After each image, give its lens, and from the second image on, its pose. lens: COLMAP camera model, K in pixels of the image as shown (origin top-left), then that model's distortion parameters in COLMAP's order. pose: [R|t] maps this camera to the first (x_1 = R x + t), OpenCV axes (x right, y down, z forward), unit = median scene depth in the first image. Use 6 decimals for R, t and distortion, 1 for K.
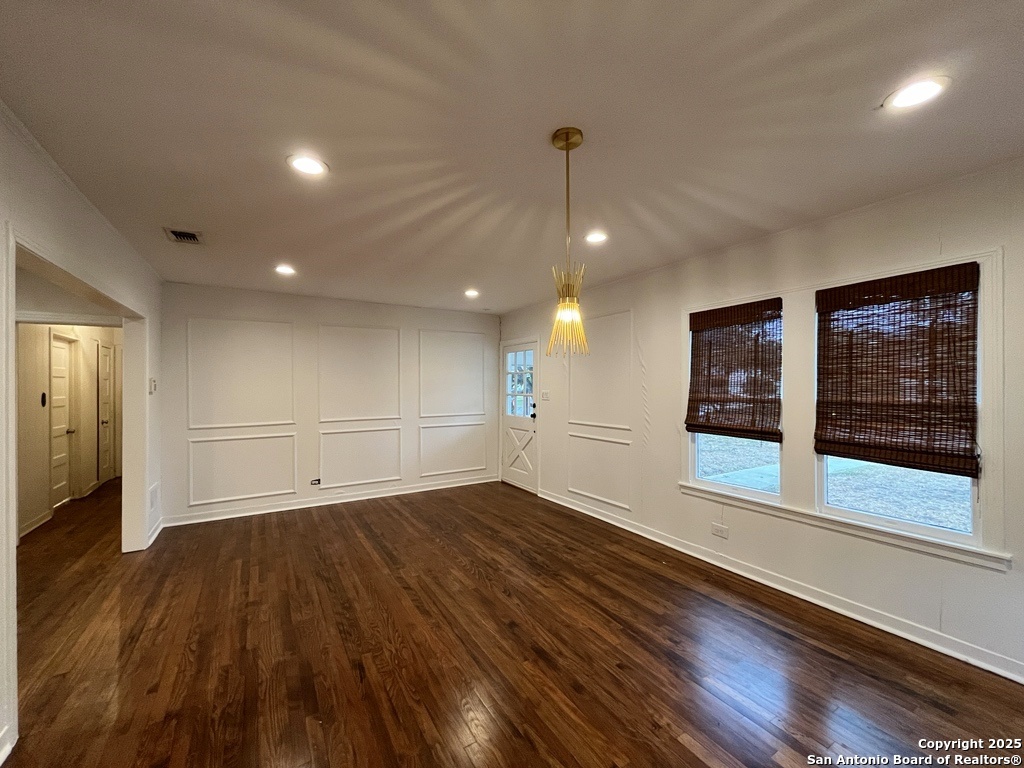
lens RADIAL K [[414.3, 0, 514.4], [0, 414.3, 392.2], [0, 0, 1]] dist [-0.006195, 0.000604]
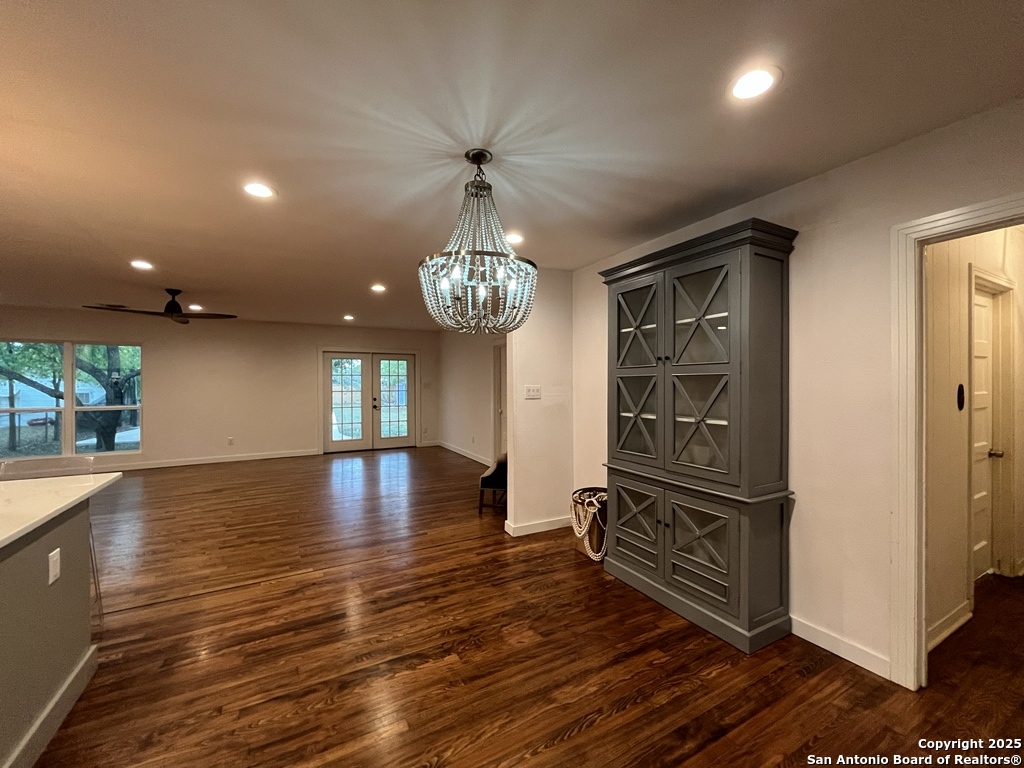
lens RADIAL K [[414.3, 0, 516.1], [0, 414.3, 378.6], [0, 0, 1]] dist [-0.006195, 0.000604]
pose [[-0.044193, -0.006182, -0.999004, -0.739409], [-0.009752, 0.999936, -0.005757, 0.003134], [0.998975, 0.009488, -0.044250, 0.559664]]
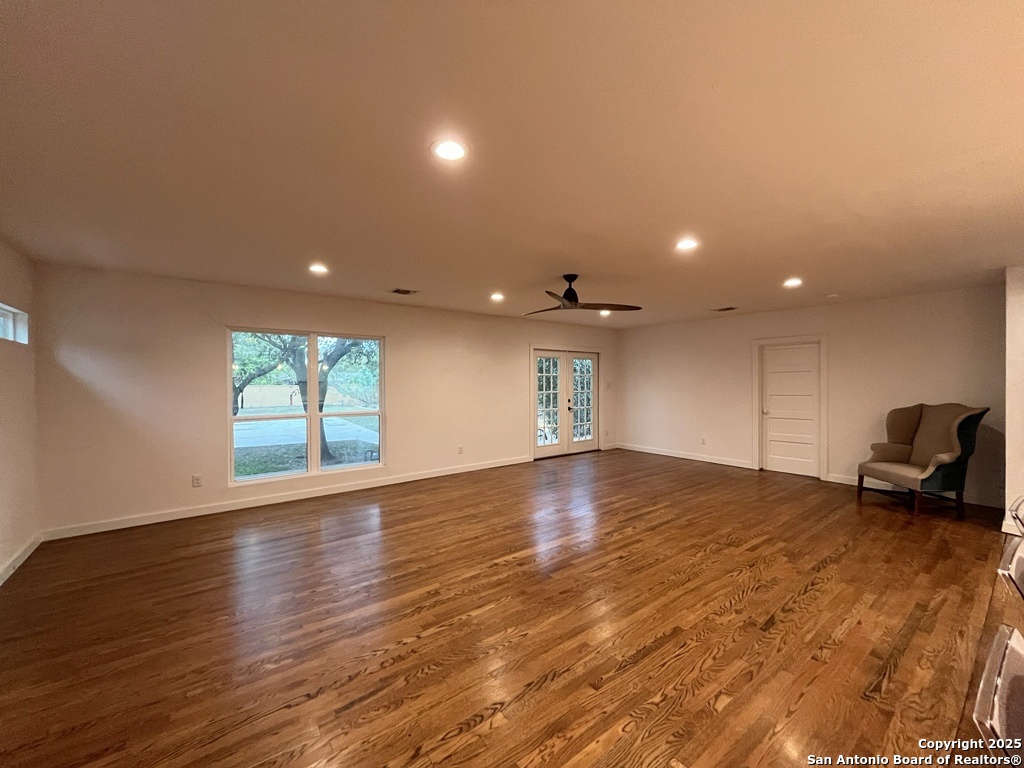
lens RADIAL K [[414.3, 0, 514.0], [0, 414.3, 385.2], [0, 0, 1]] dist [-0.006195, 0.000604]
pose [[0.103025, 0.010163, -0.994627, -0.903233], [-0.008162, 0.999923, 0.009372, 0.014531], [0.994645, 0.007153, 0.103100, -0.945188]]
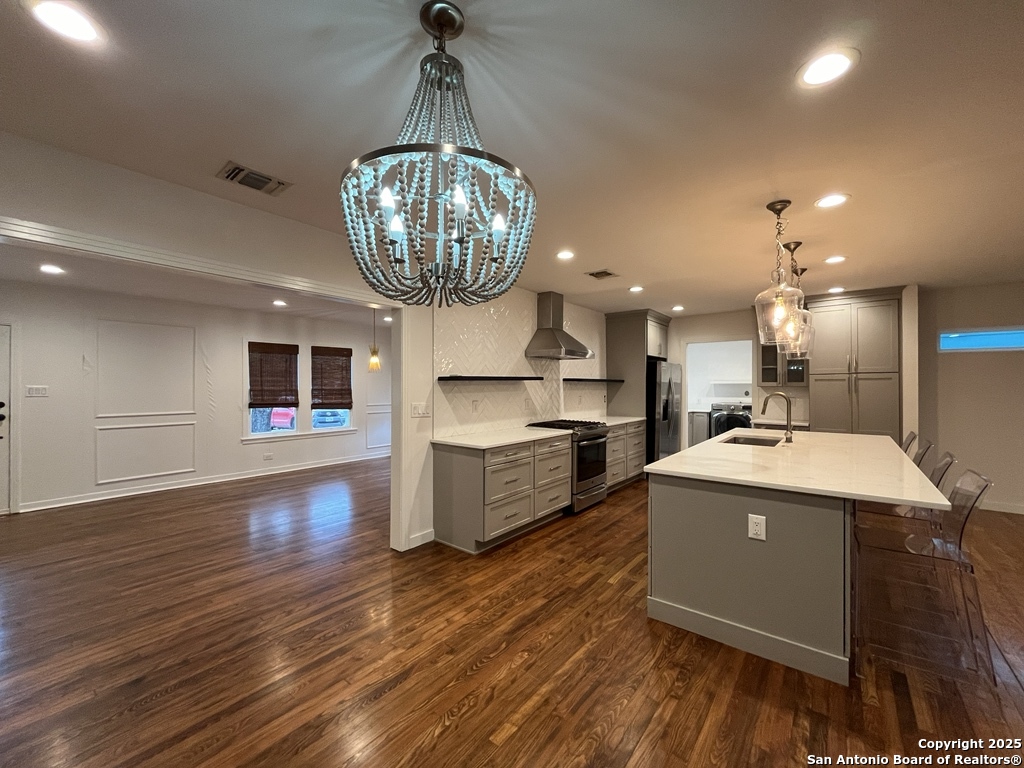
lens RADIAL K [[414.3, 0, 517.5], [0, 414.3, 385.6], [0, 0, 1]] dist [-0.006195, 0.000604]
pose [[-0.349072, 0.002053, 0.937094, -1.670350], [0.011949, 0.999926, 0.002260, 0.007700], [-0.937020, 0.011986, -0.349071, 0.545773]]
